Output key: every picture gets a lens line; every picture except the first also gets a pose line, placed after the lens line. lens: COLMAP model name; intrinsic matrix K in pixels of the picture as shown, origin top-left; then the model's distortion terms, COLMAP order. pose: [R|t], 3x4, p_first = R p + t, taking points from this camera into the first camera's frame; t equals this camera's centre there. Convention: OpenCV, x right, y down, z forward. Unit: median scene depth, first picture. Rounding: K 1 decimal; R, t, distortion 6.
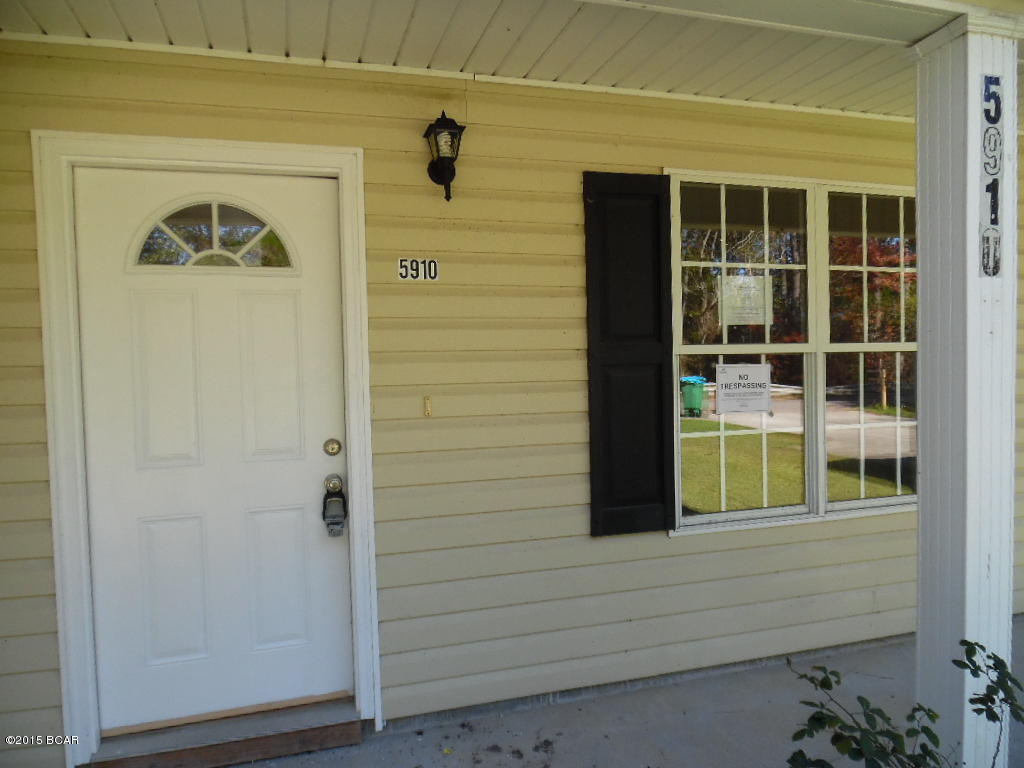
lens RADIAL K [[718.0, 0, 512.0], [0, 718.0, 384.0], [0, 0, 1]] dist [-0.015514, -0.000547]
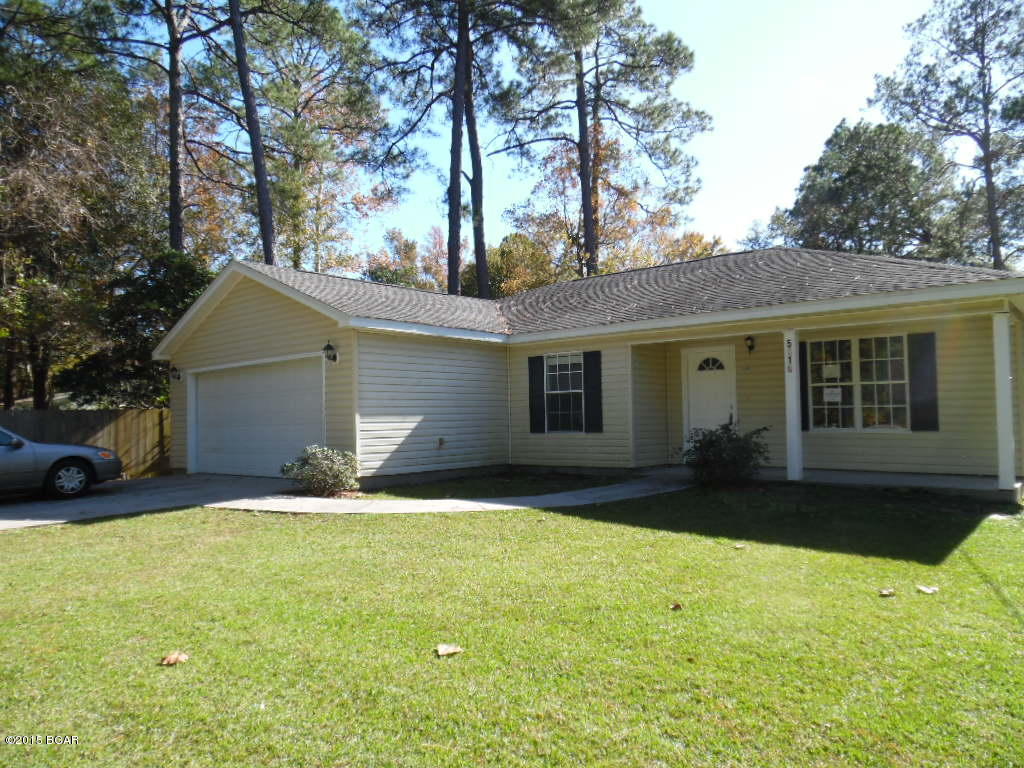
lens RADIAL K [[718.0, 0, 512.0], [0, 718.0, 384.0], [0, 0, 1]] dist [-0.015514, -0.000547]
pose [[0.538667, -0.021499, -0.842244, 2.616886], [-0.023077, 0.998923, -0.040258, 0.141141], [0.842202, 0.041122, 0.537591, -2.445833]]
